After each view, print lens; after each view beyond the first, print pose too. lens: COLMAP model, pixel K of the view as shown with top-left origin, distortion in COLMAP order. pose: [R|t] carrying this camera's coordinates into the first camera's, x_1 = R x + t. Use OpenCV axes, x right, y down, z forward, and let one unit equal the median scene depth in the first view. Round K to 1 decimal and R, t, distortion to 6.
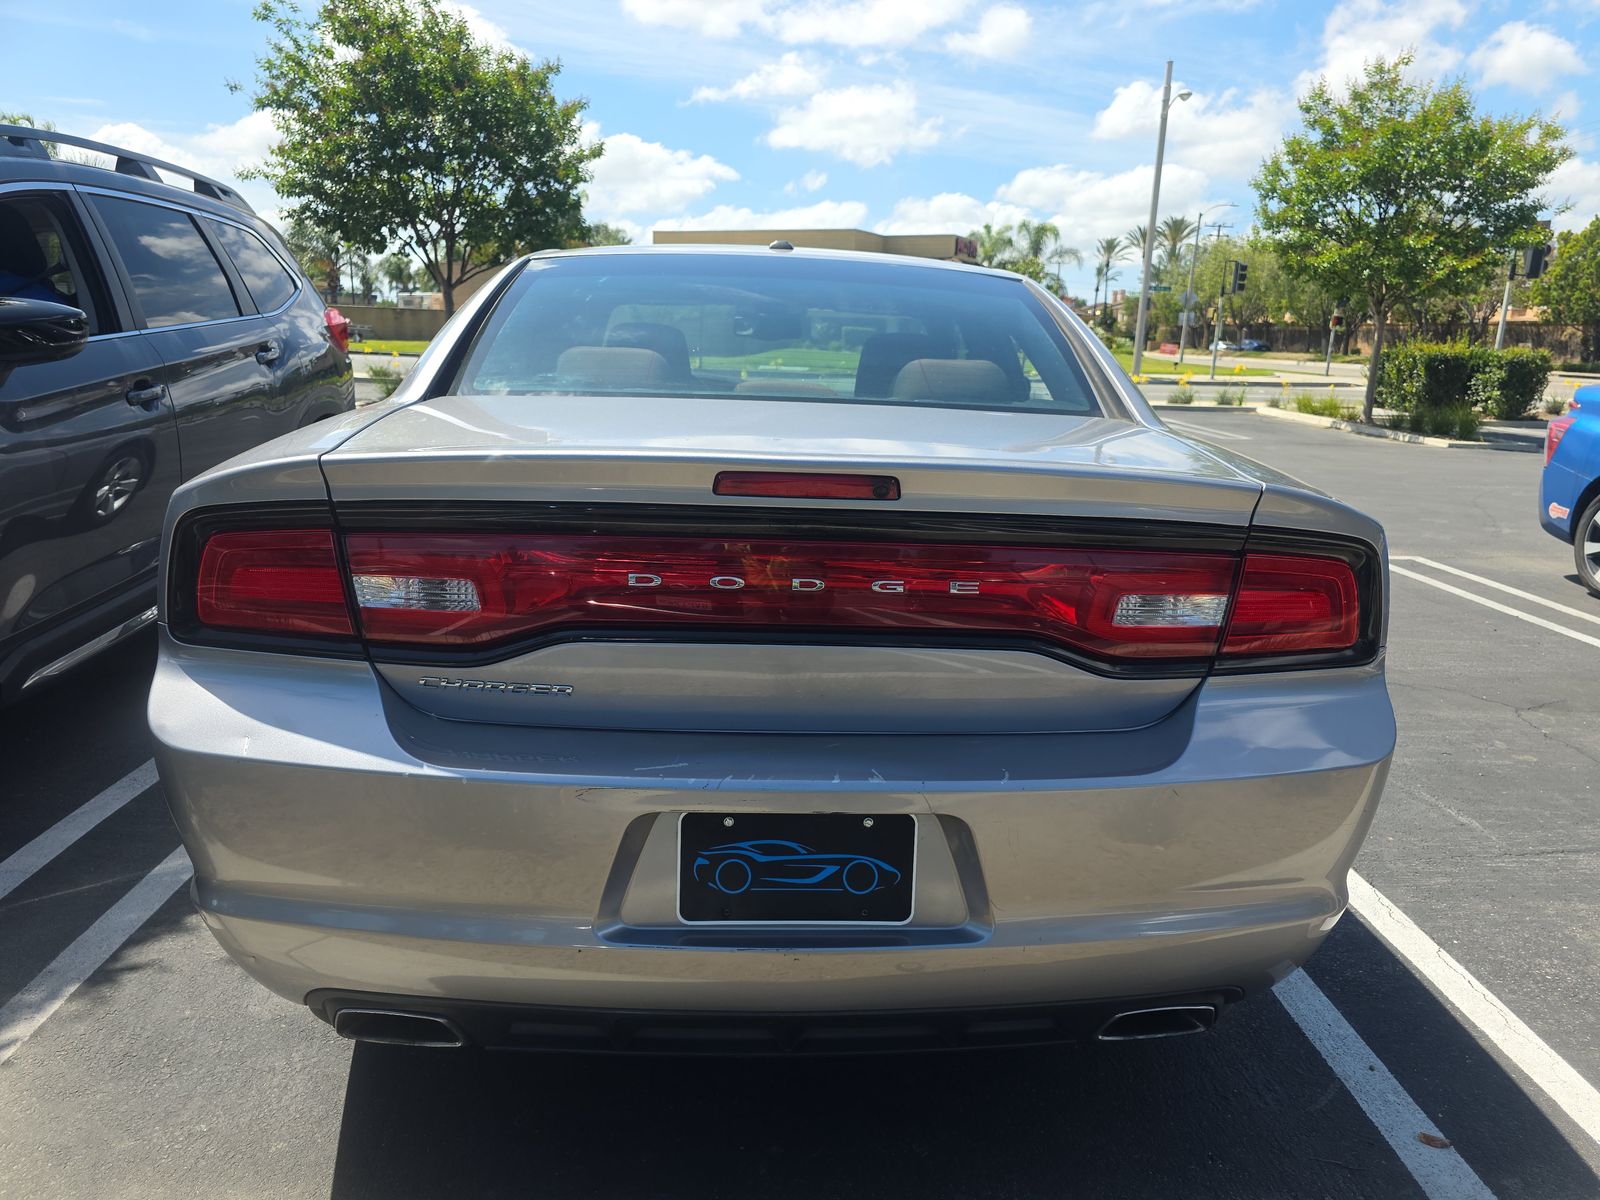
lens RADIAL K [[1166.1, 0, 799.8], [0, 1166.1, 614.6], [0, 0, 1]] dist [0.051199, -0.041665]
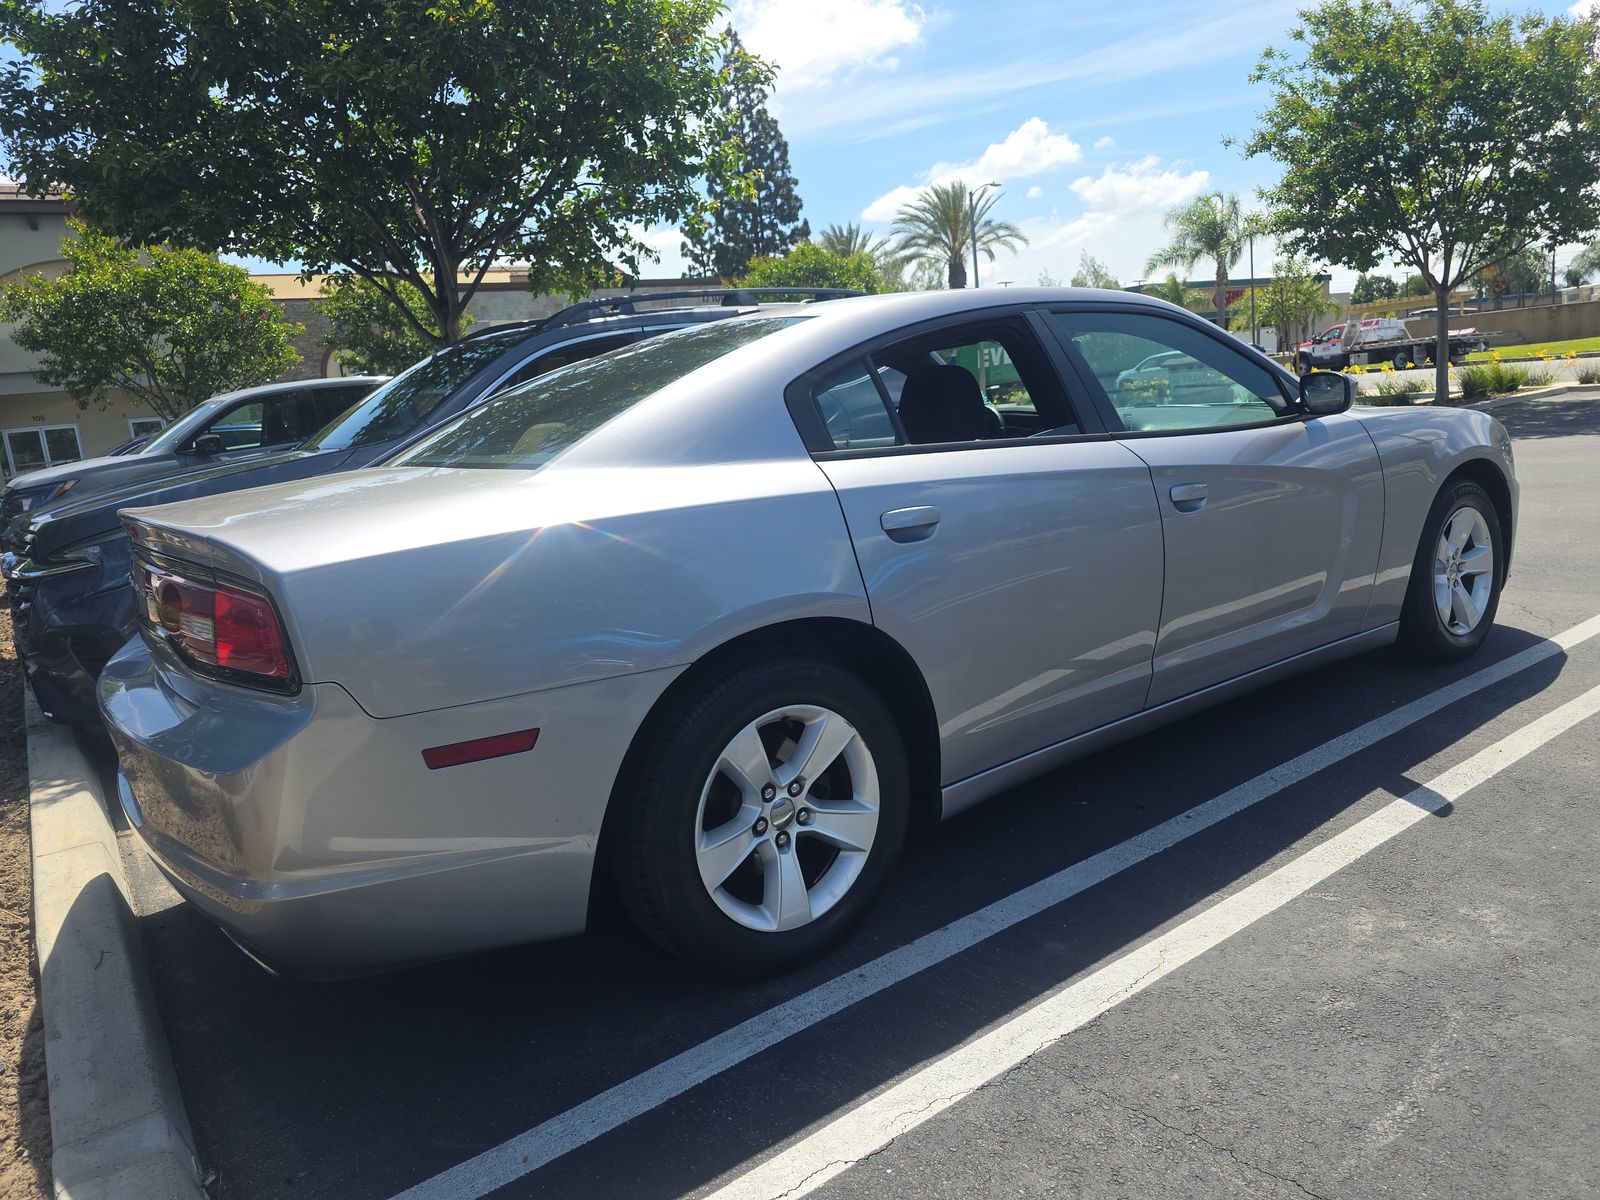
lens RADIAL K [[1166.1, 0, 796.1], [0, 1166.1, 588.5], [0, 0, 1]] dist [0.051199, -0.041665]
pose [[0.524326, 0.065958, -0.848959, 0.251140], [-0.092930, 0.995473, 0.019947, -0.024292], [0.846431, 0.068435, 0.528082, 0.111176]]
